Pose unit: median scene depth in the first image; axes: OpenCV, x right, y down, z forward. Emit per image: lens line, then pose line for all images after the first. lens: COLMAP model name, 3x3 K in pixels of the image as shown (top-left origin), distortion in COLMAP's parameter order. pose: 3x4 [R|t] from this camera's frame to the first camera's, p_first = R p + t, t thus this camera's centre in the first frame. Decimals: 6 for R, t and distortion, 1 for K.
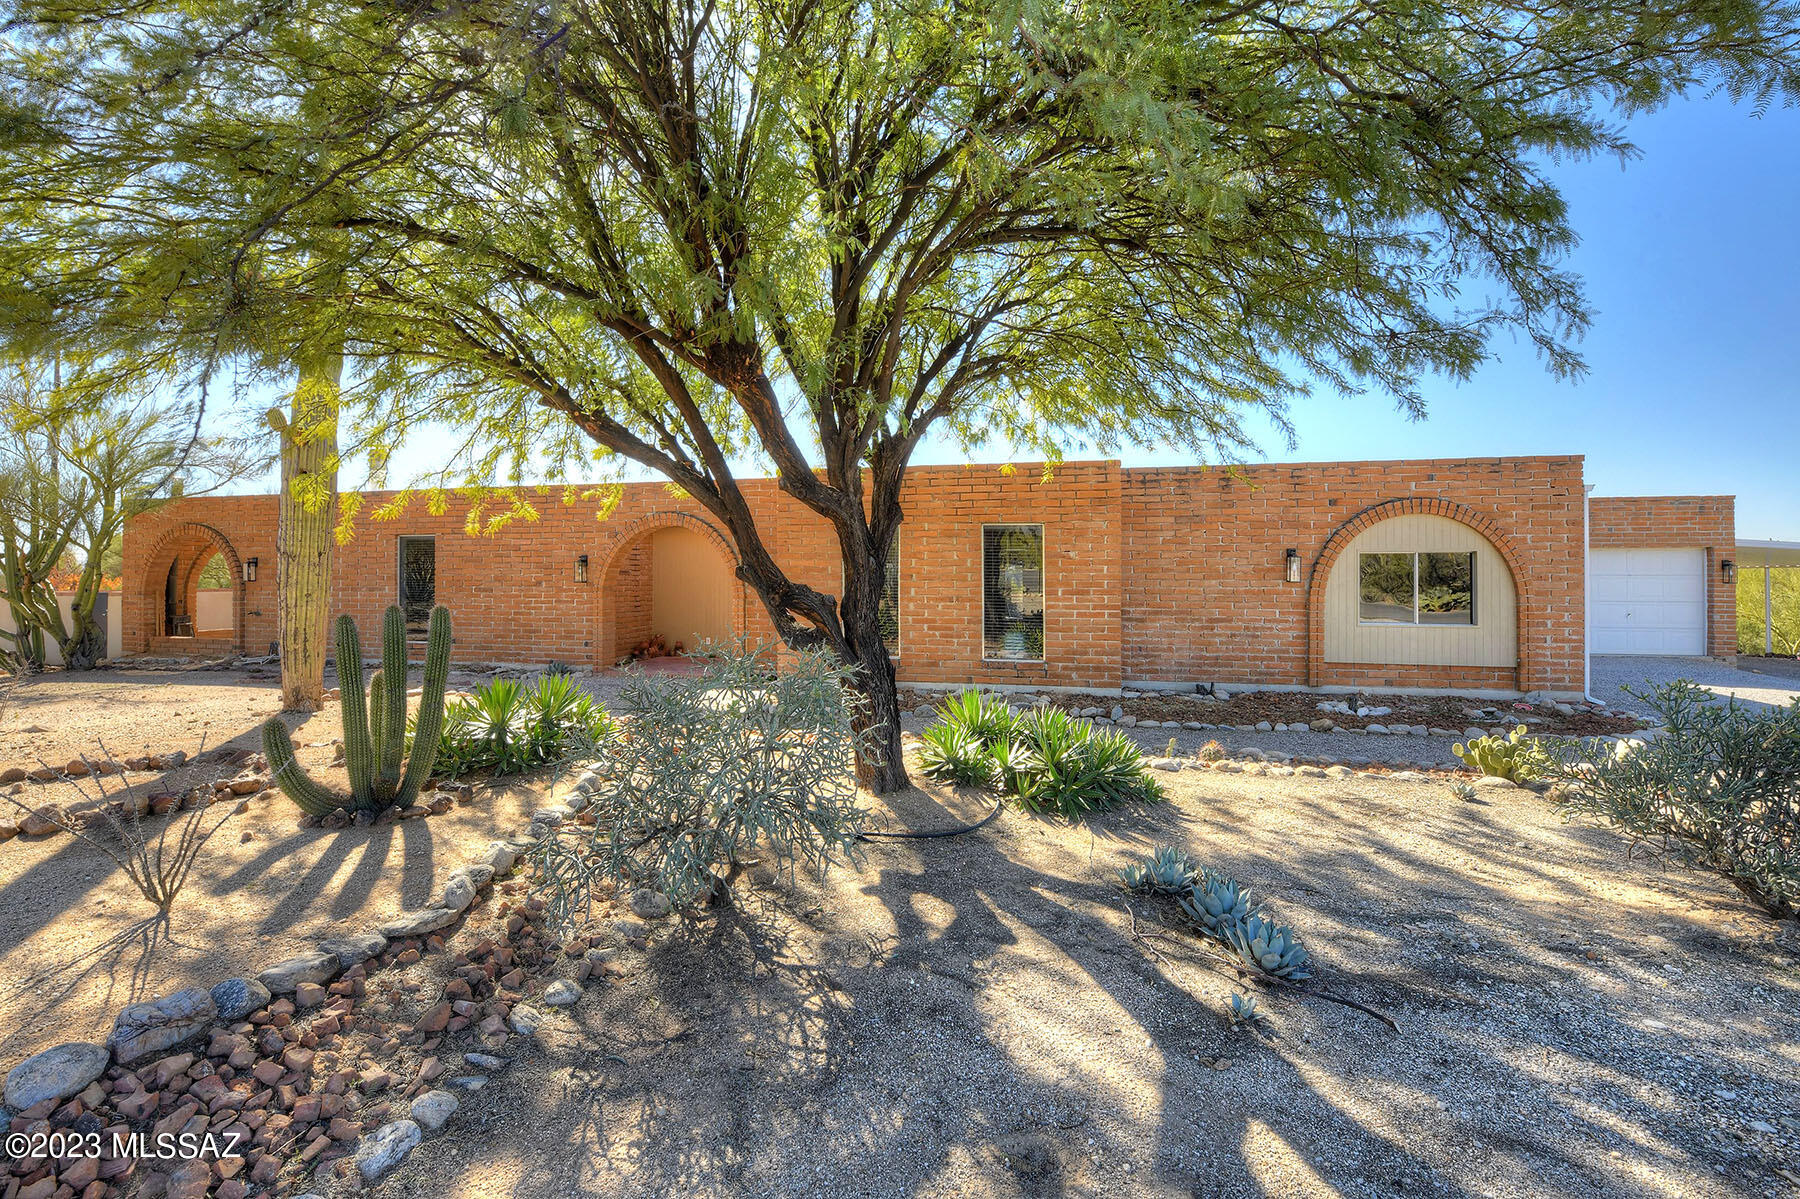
lens RADIAL K [[750.1, 0, 876.3], [0, 750.1, 604.5], [0, 0, 1]] dist [-0.014278, -0.000055]
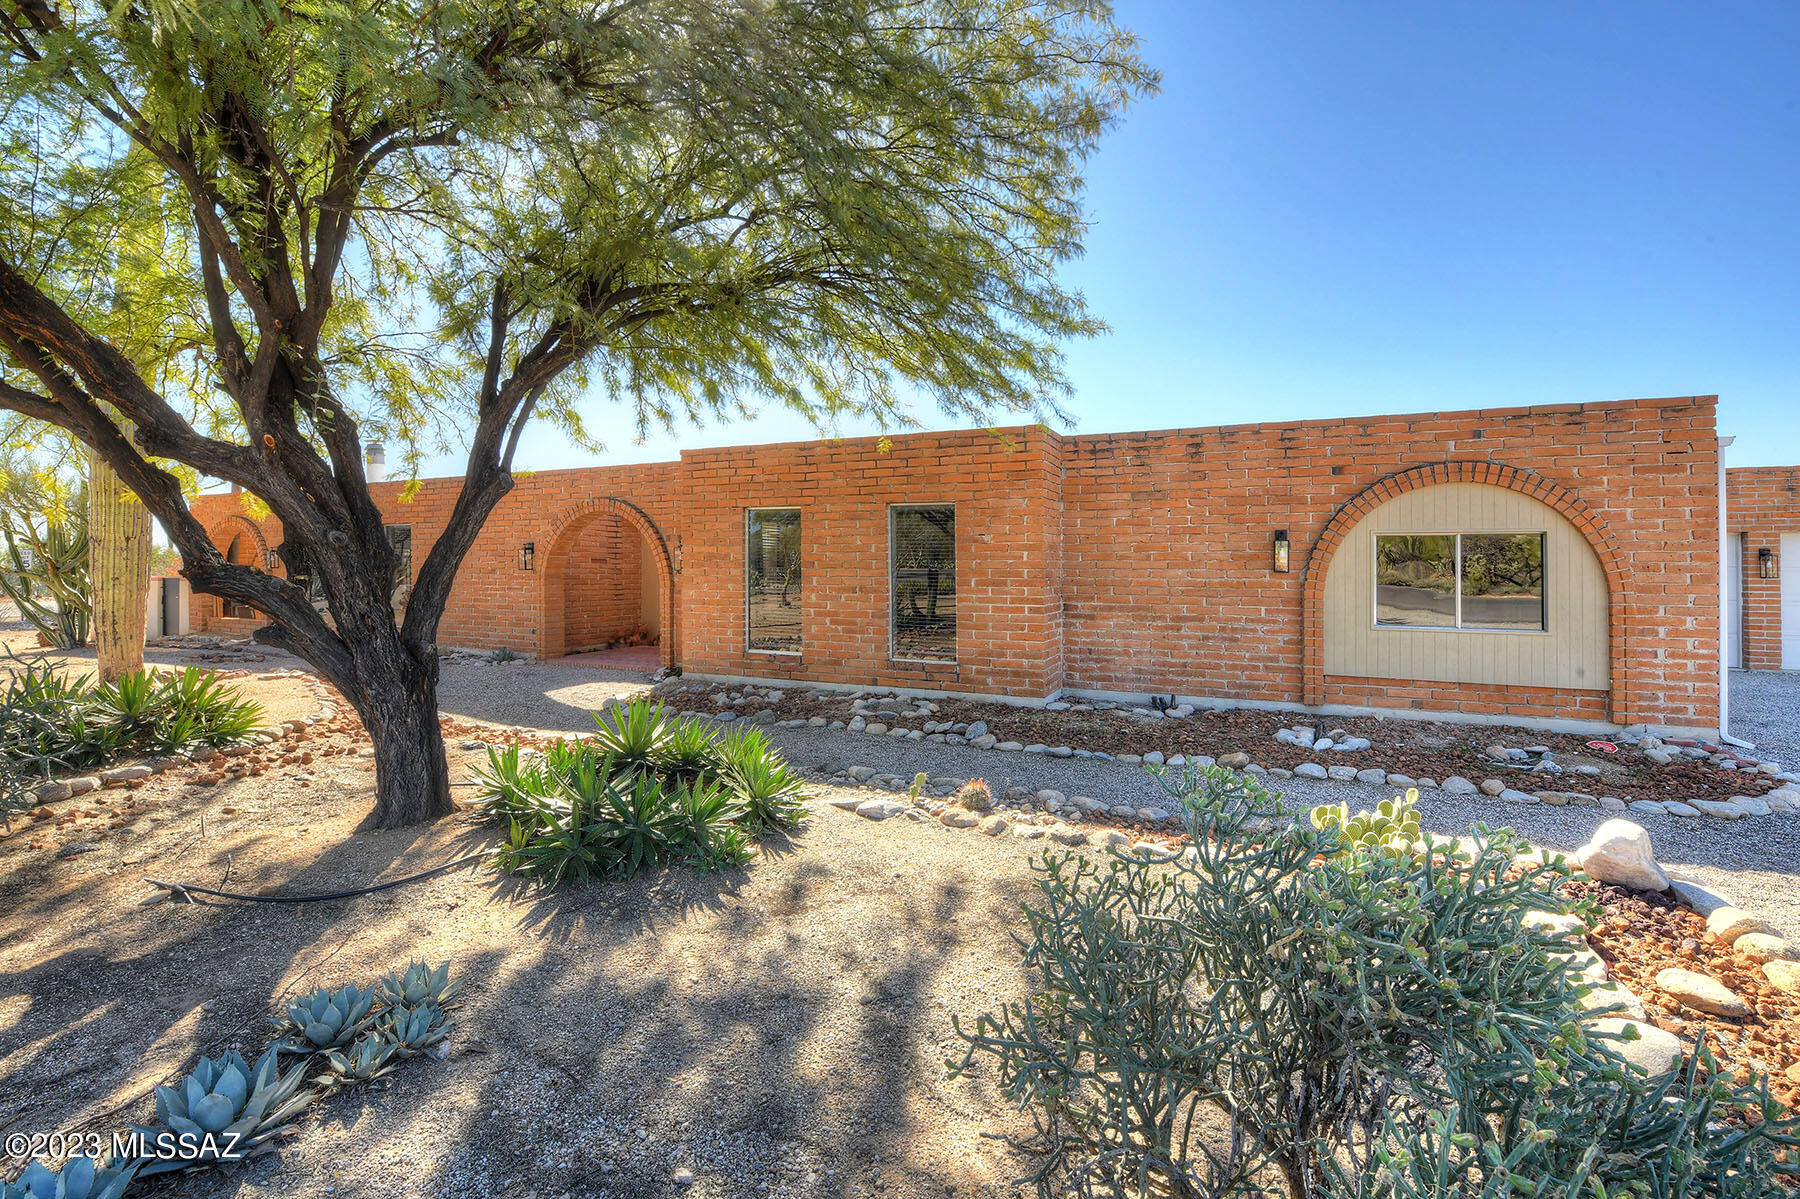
lens RADIAL K [[756.8, 0, 803.2], [0, 756.8, 592.2], [0, 0, 1]] dist [-0.014644, -0.000412]
pose [[0.978020, 0.010334, -0.208254, 0.238973], [-0.011090, 0.999935, -0.002460, -0.001280], [0.208216, 0.004716, 0.978072, 0.119970]]
